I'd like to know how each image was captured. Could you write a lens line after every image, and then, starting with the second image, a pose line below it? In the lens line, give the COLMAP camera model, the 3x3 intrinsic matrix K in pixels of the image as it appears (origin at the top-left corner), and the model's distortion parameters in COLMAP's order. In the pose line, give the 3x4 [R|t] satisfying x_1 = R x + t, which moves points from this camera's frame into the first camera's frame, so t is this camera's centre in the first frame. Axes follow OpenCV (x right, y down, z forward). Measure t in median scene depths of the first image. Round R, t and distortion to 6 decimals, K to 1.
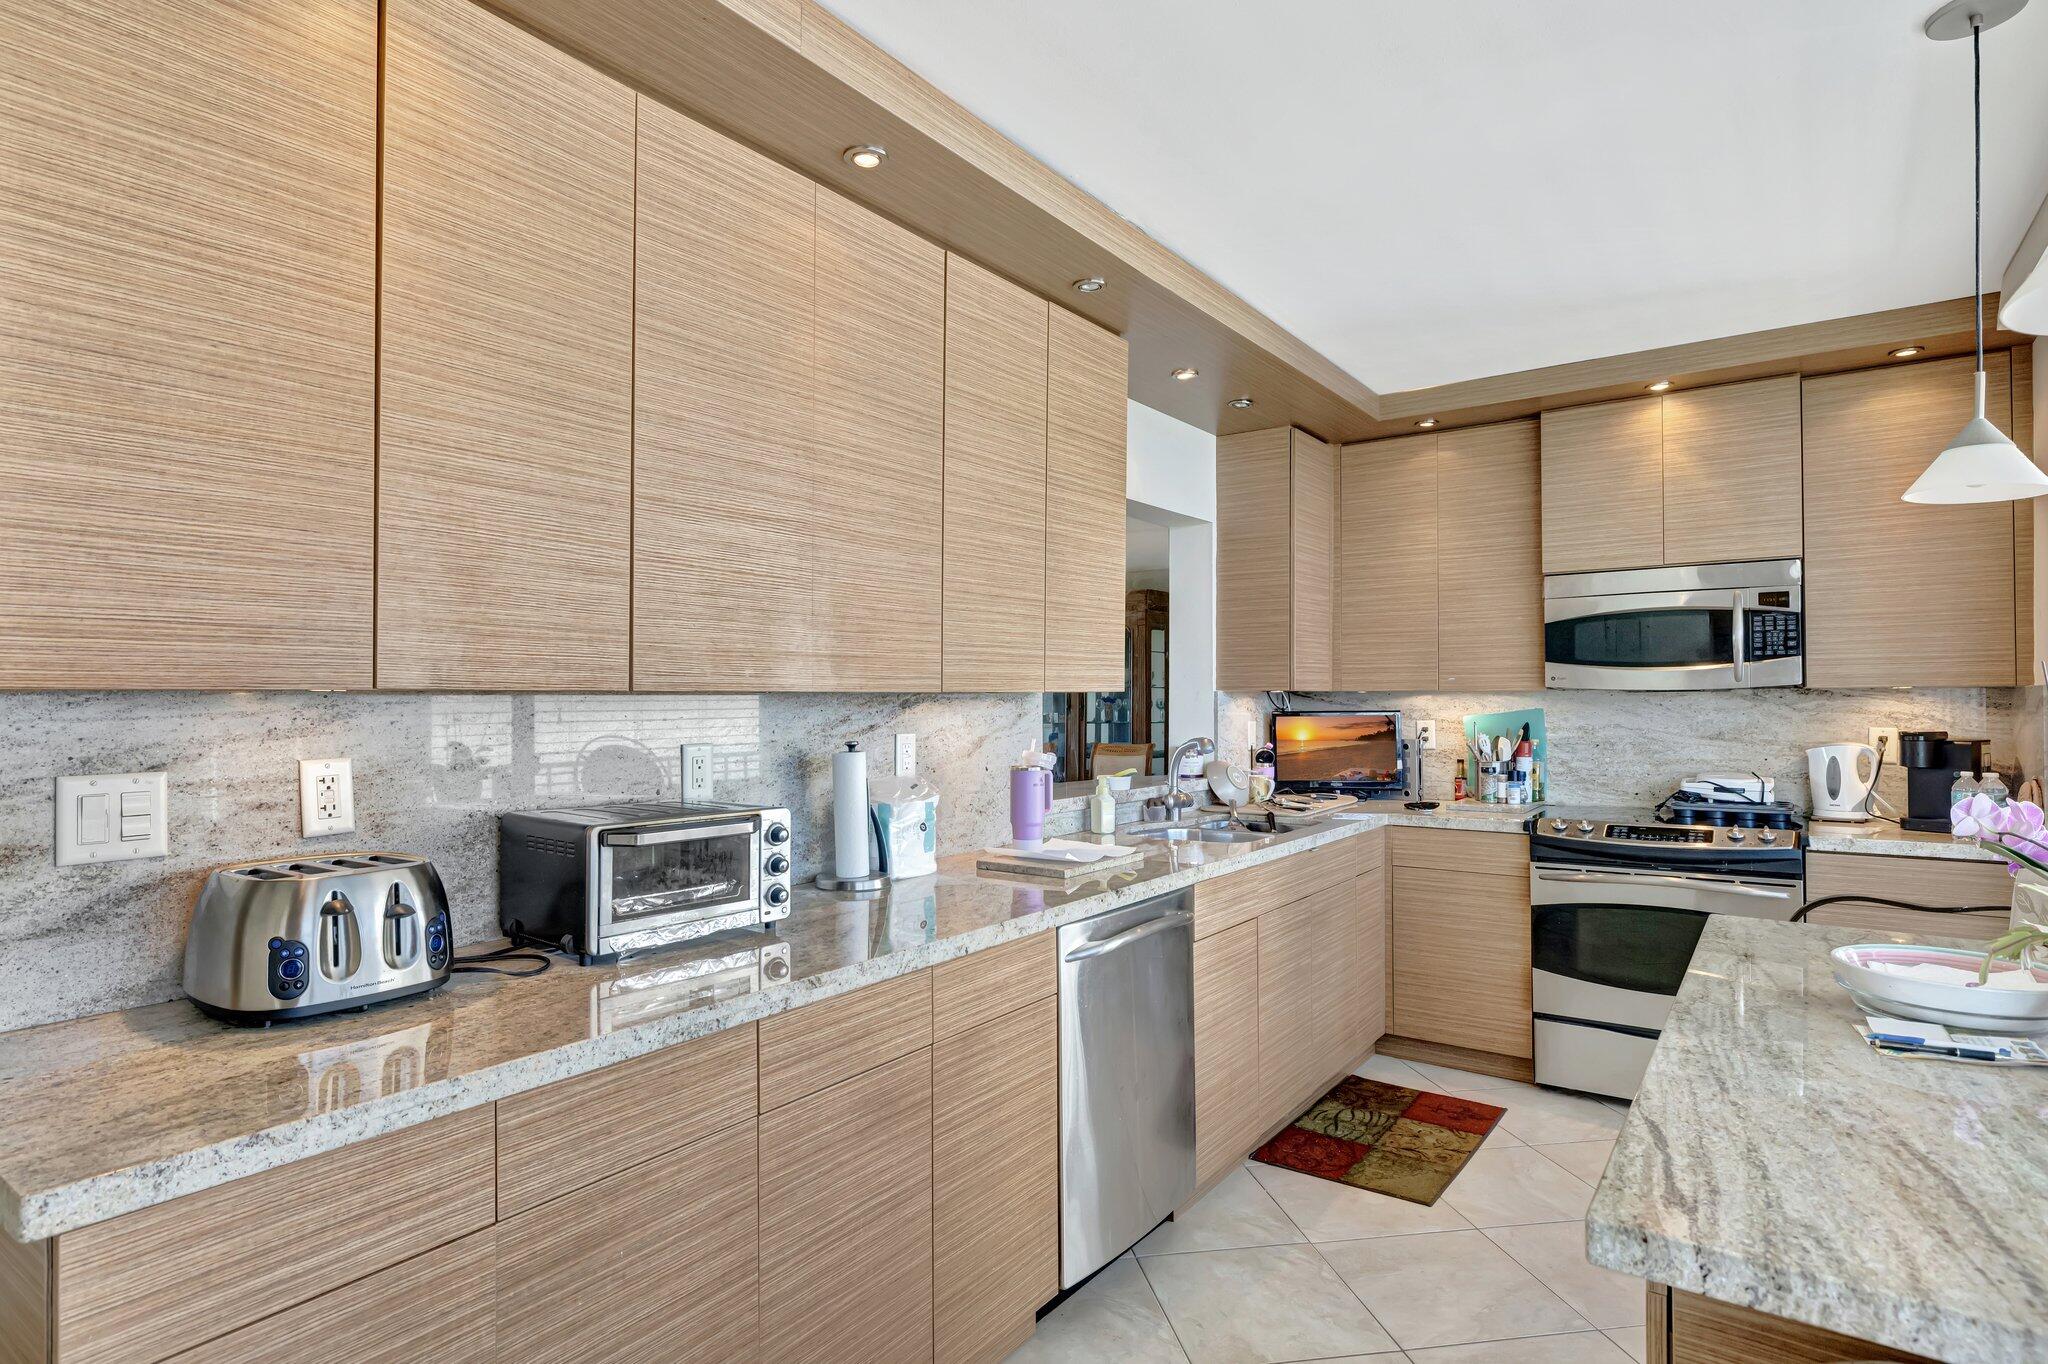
lens RADIAL K [[1047.5, 0, 1022.0], [0, 1047.5, 686.8], [0, 0, 1]] dist [-0.013413, 0.000739]
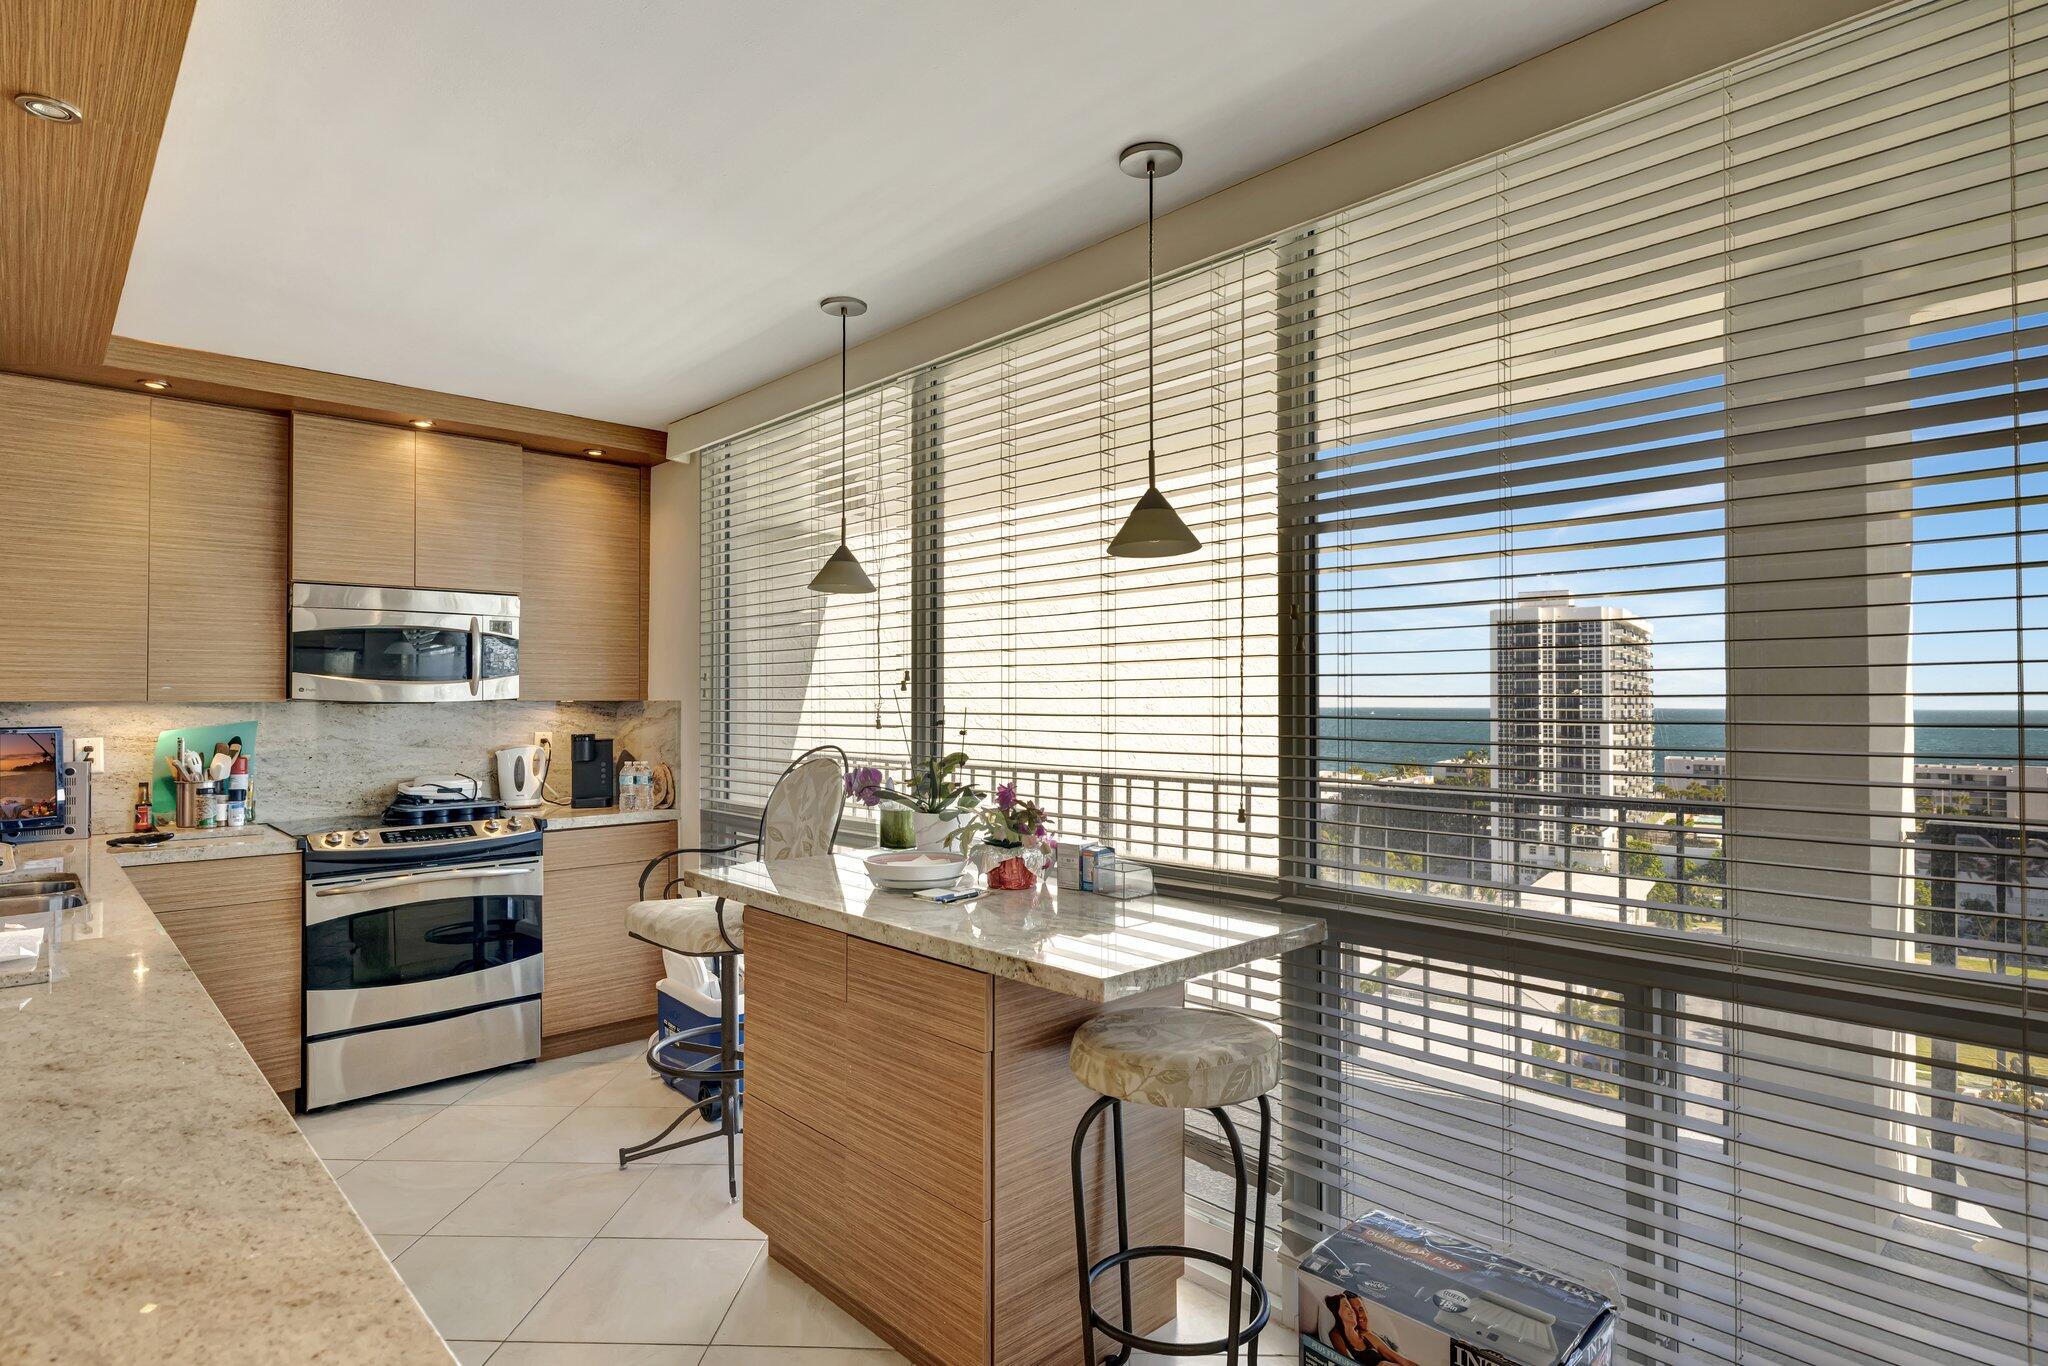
lens RADIAL K [[1047.5, 0, 1006.4], [0, 1047.5, 685.5], [0, 0, 1]] dist [-0.013413, 0.000739]
pose [[0.210252, 0.019062, 0.977461, -0.368128], [-0.008758, 0.999807, -0.017614, -0.000757], [-0.977608, -0.004857, 0.210378, 0.196844]]
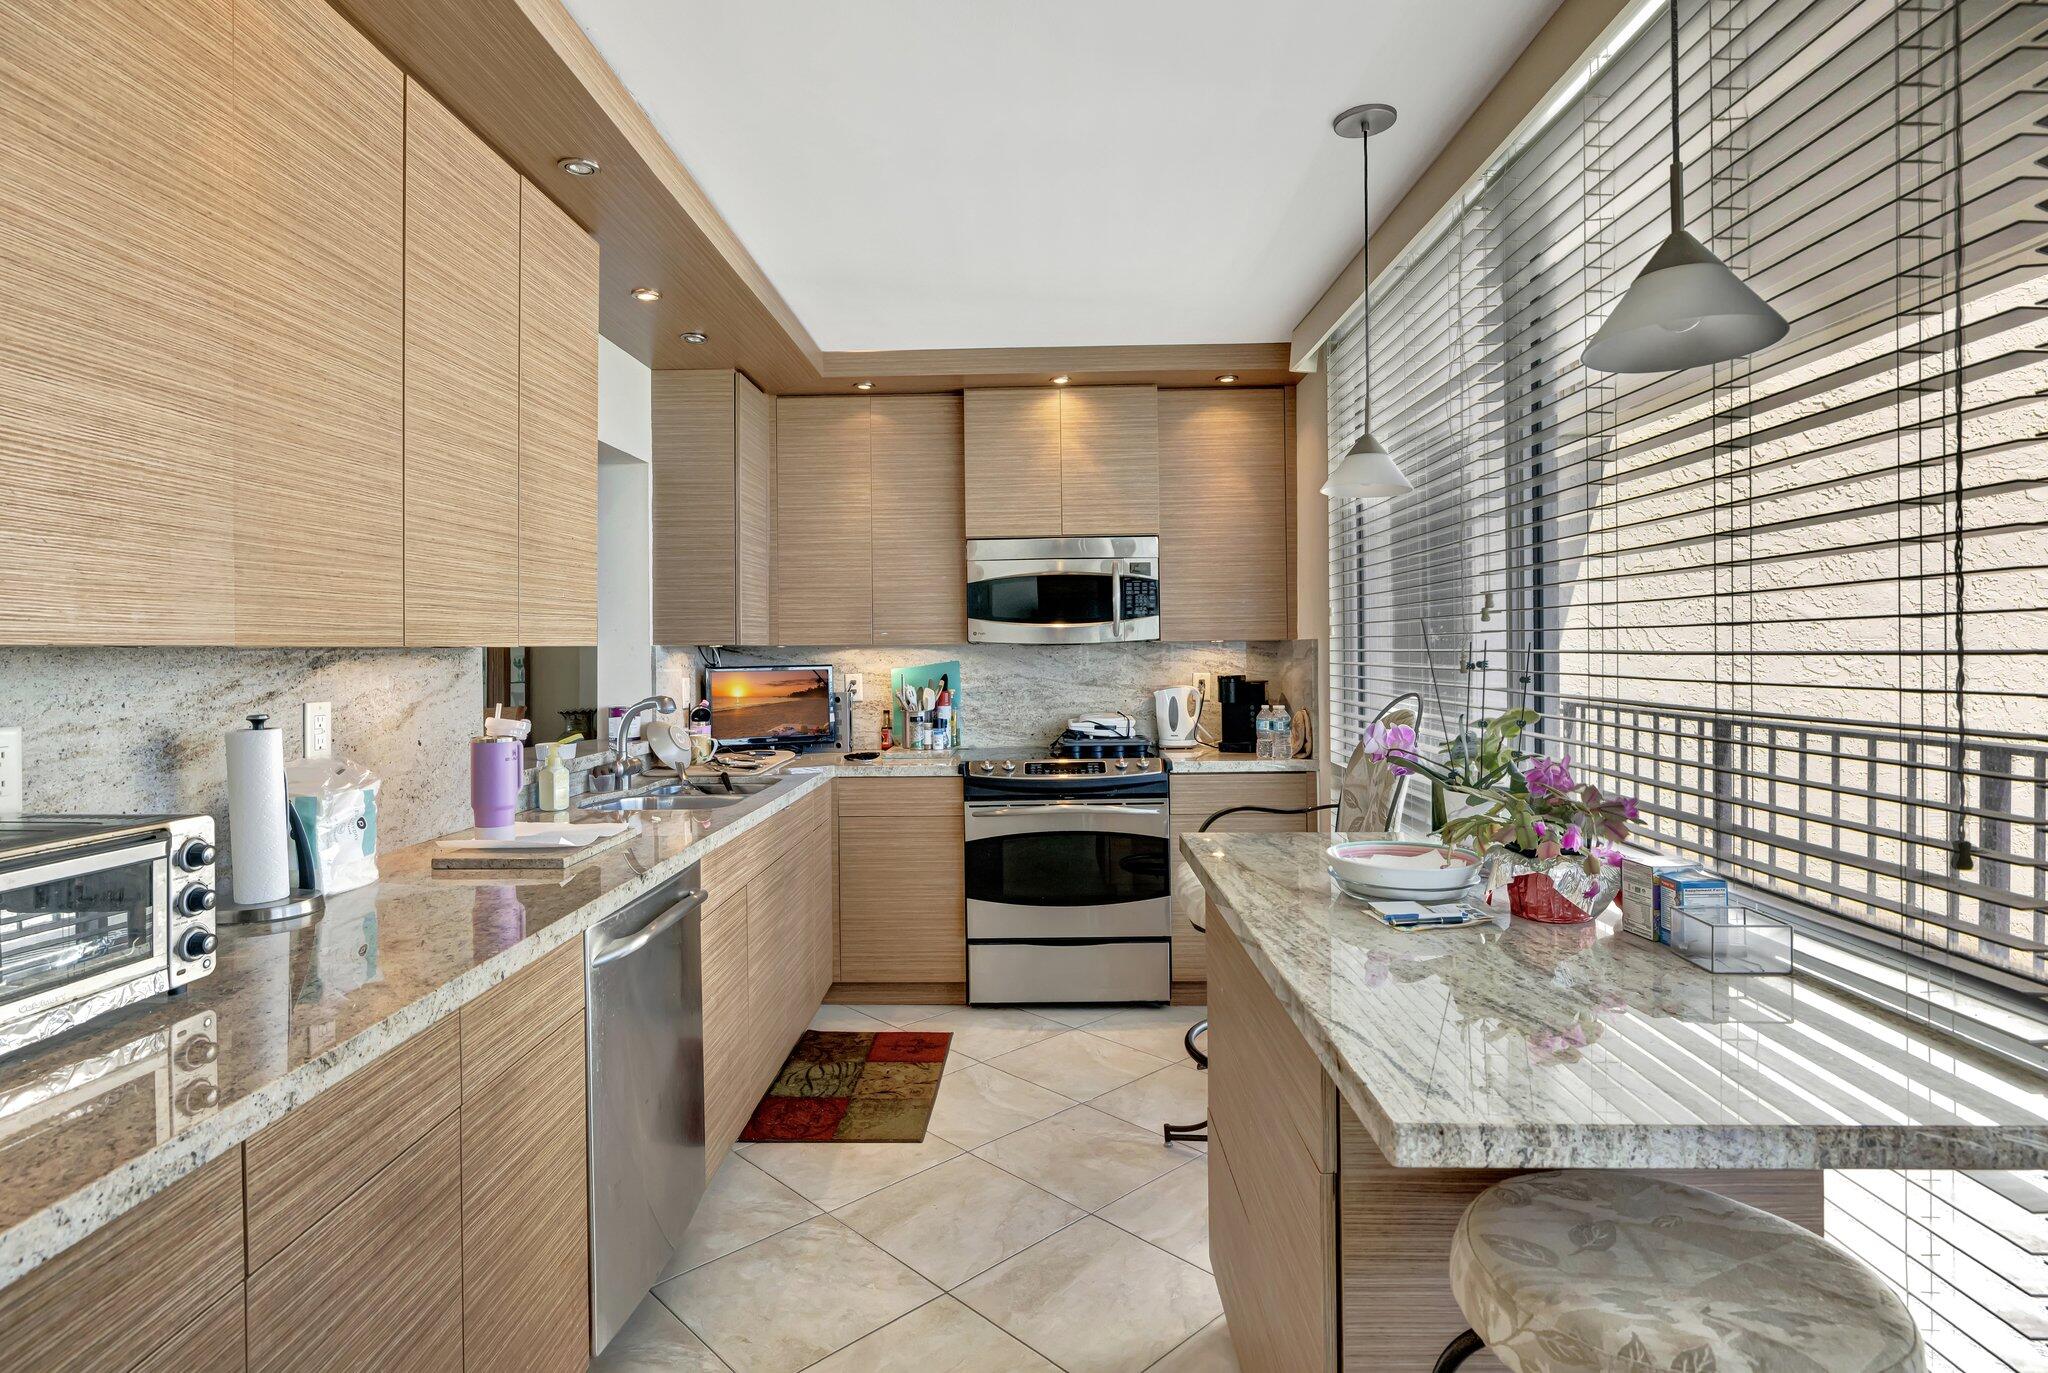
lens RADIAL K [[1047.5, 0, 1007.6], [0, 1047.5, 651.1], [0, 0, 1]] dist [-0.013413, 0.000739]
pose [[0.829674, -0.005939, 0.558217, -0.096825], [0.001685, 0.999965, 0.008135, 0.002081], [-0.558246, -0.005809, 0.829655, 0.081289]]
